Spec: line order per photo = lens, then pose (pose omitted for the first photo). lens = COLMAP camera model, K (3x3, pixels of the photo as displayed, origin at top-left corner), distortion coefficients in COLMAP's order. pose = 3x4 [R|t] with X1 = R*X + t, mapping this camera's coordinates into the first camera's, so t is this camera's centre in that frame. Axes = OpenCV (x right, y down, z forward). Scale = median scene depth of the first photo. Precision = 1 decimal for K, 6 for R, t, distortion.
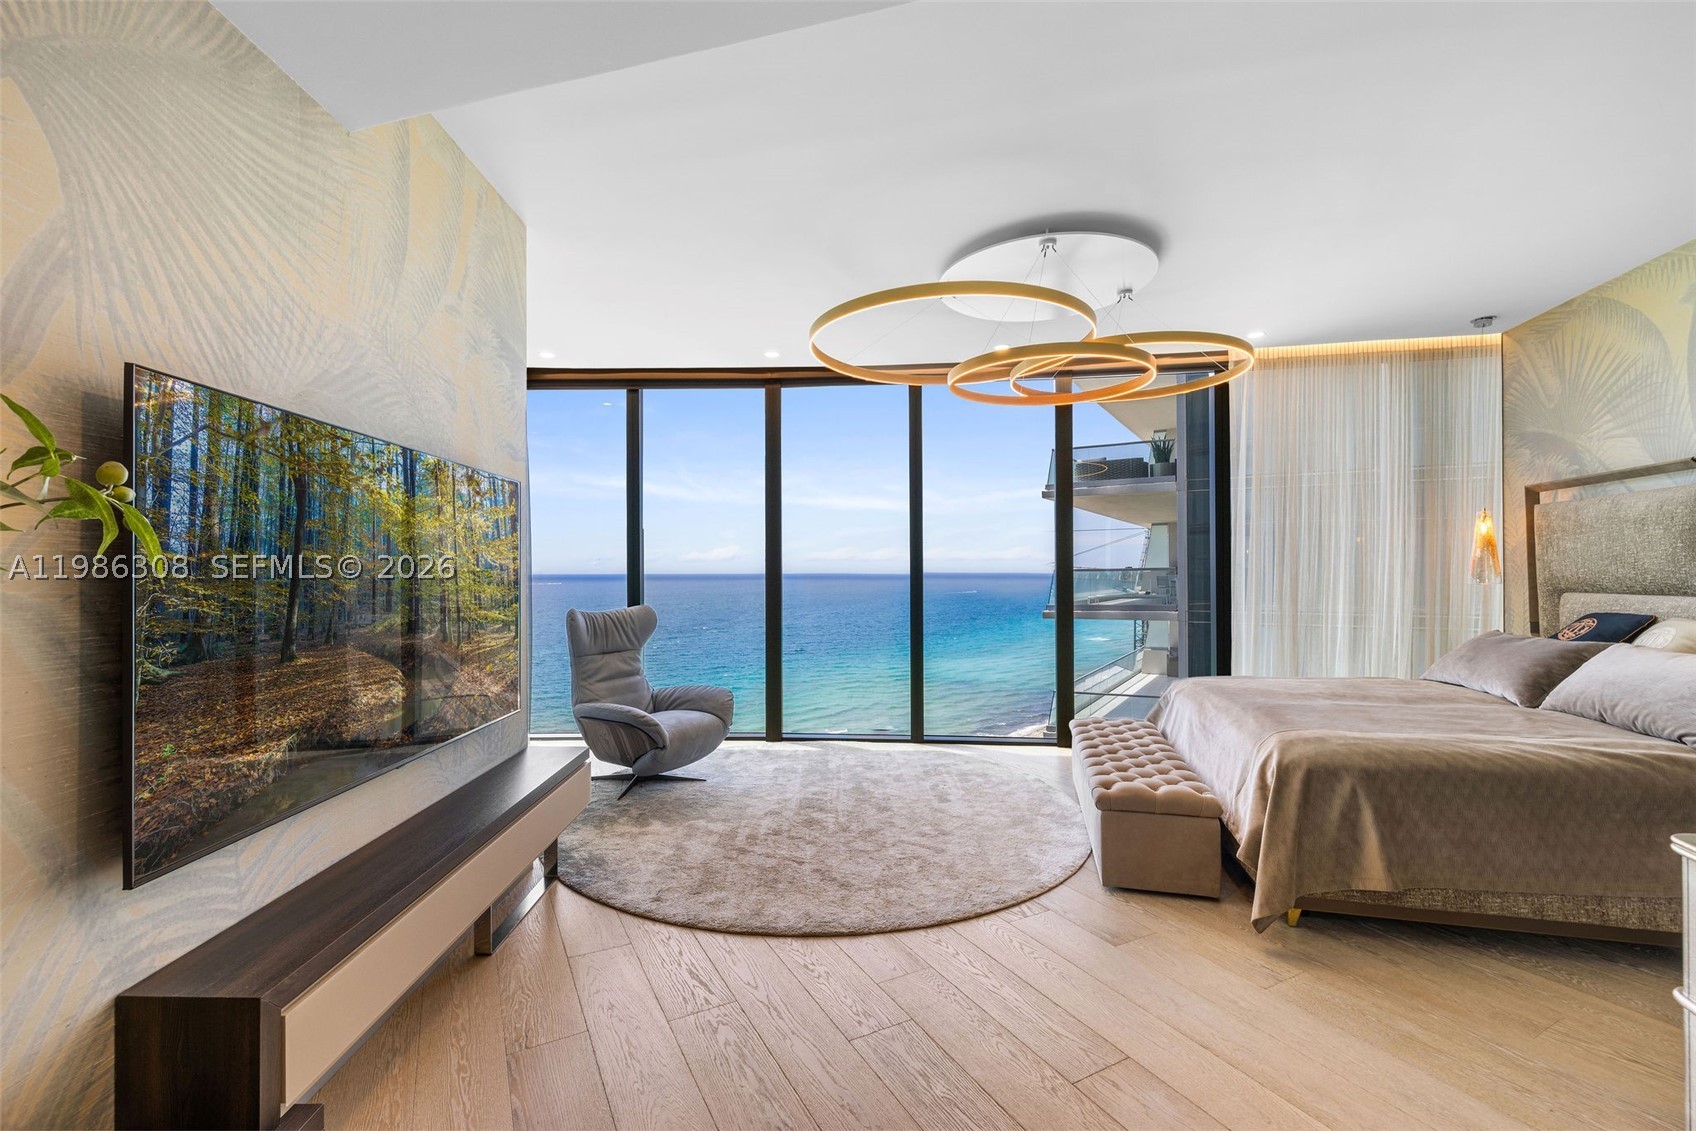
lens RADIAL K [[714.8, 0, 790.9], [0, 714.8, 570.3], [0, 0, 1]] dist [-0.000105, 0.000227]
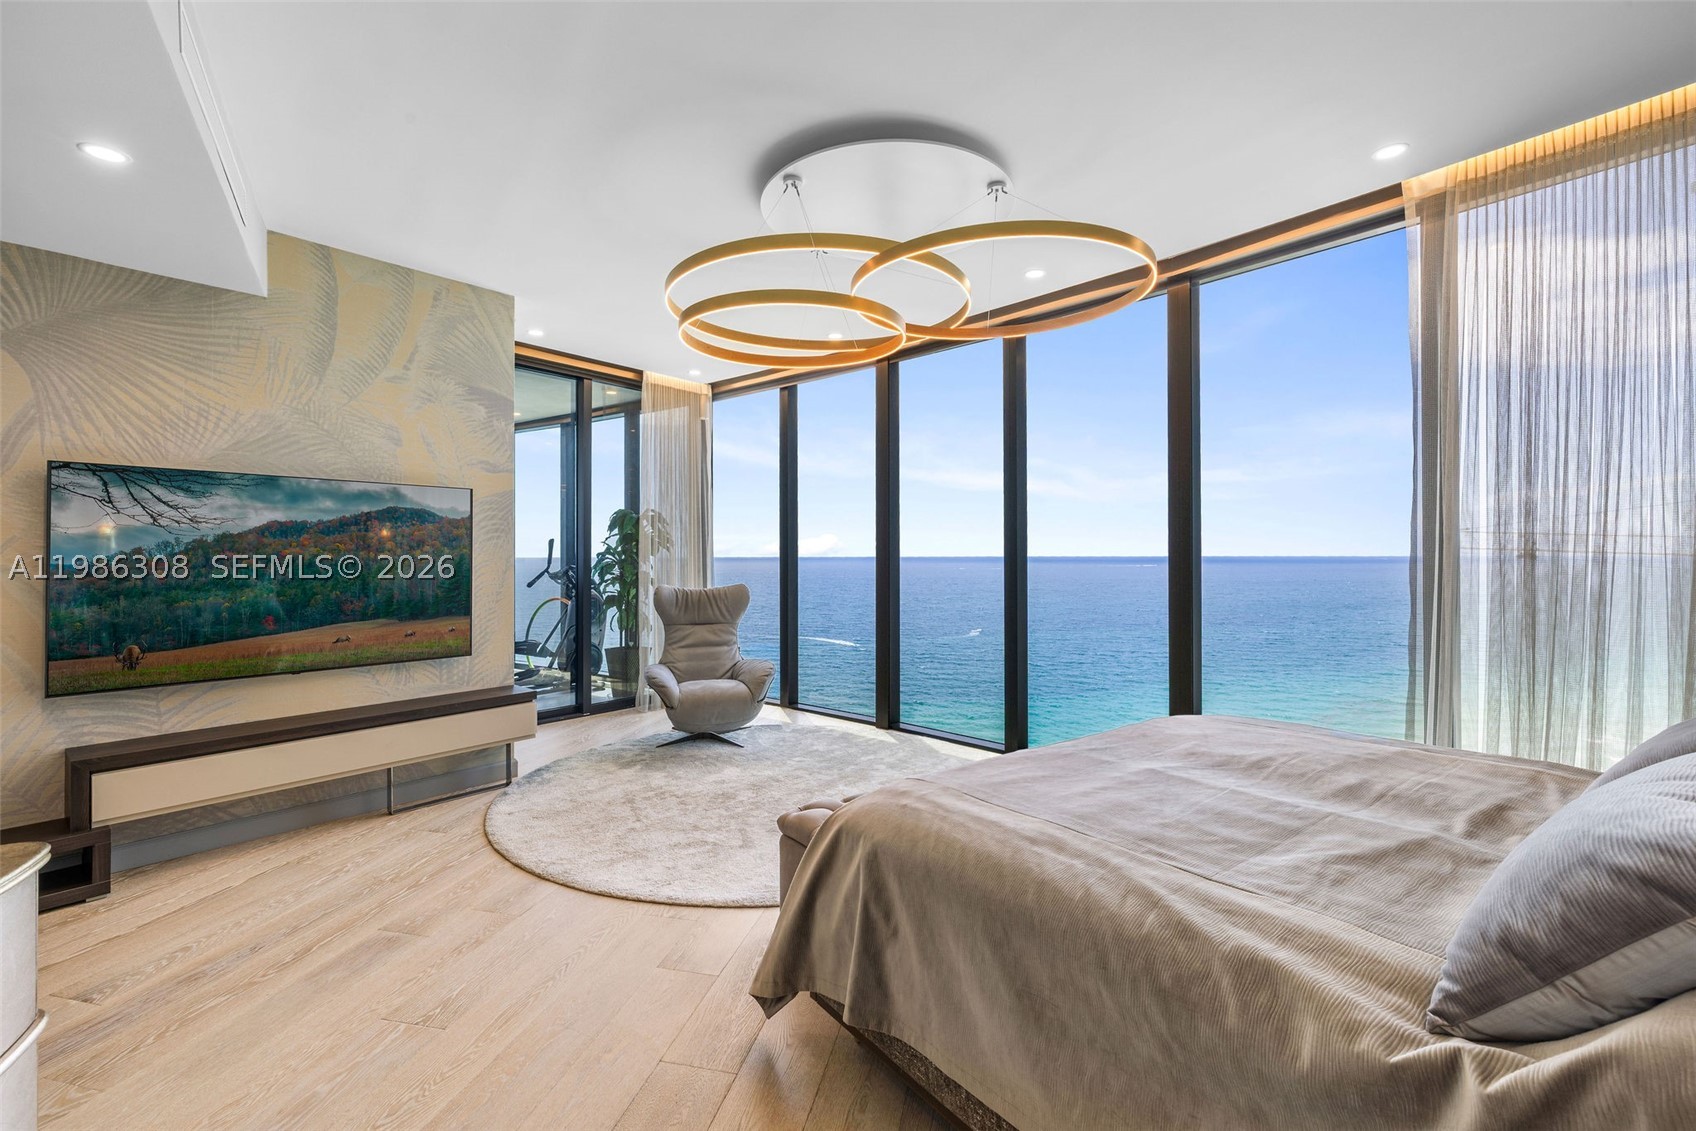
lens RADIAL K [[714.8, 0, 806.6], [0, 714.8, 553.8], [0, 0, 1]] dist [-0.000105, 0.000227]
pose [[0.761790, 0.001227, -0.647822, 0.948716], [0.001044, 0.999995, 0.003122, -0.002504], [0.647823, -0.003055, 0.761785, 0.345786]]
